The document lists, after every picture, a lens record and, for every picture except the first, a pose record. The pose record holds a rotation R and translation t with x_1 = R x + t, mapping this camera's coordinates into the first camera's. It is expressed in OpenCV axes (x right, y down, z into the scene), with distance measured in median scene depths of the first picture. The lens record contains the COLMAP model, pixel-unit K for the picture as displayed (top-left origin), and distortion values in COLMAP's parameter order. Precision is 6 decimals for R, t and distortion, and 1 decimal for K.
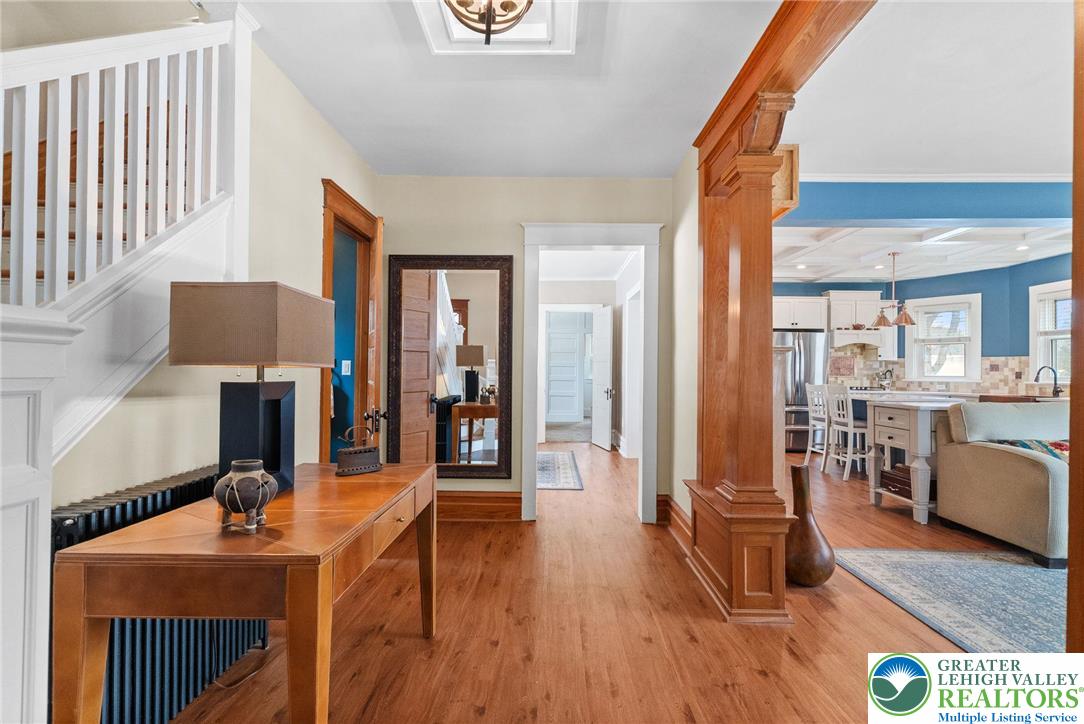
lens RADIAL K [[462.0, 0, 542.0], [0, 462.0, 362.0], [0, 0, 1]] dist [0.001091, 0.000162]
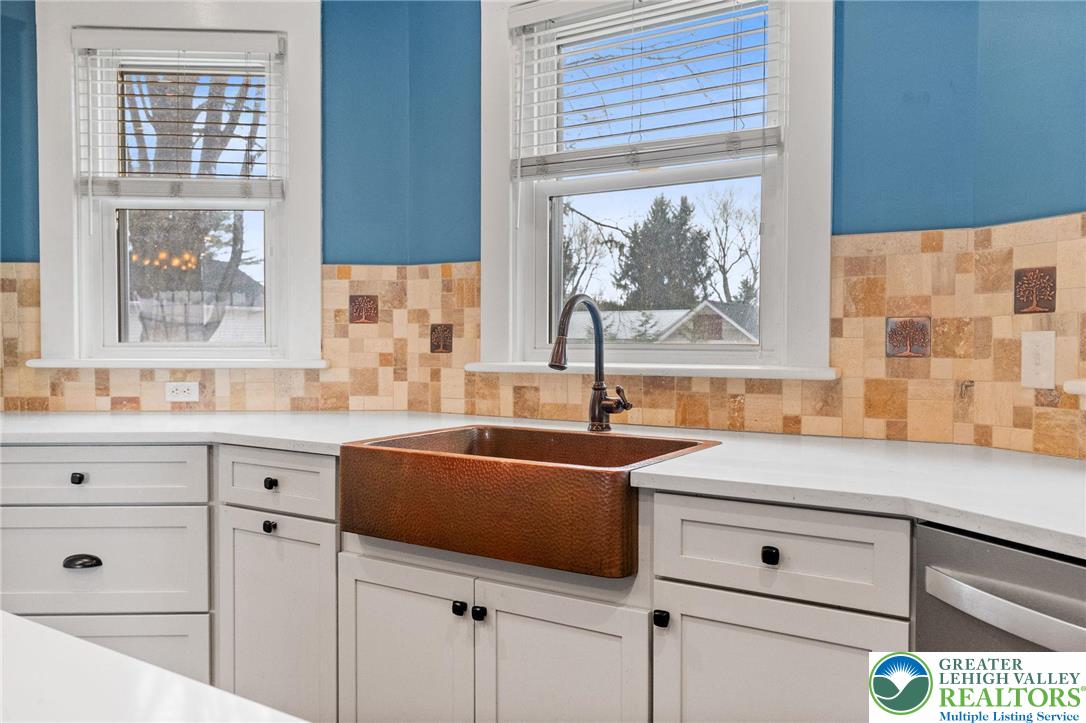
lens RADIAL K [[528.0, 0, 543.0], [0, 528.0, 361.5], [0, 0, 1]] dist [-0.000464, -0.000273]
pose [[0.352621, -0.036013, 0.935073, 0.752070], [-0.018783, 0.998785, 0.045549, 0.026514], [-0.935578, -0.033625, 0.351516, 0.816512]]
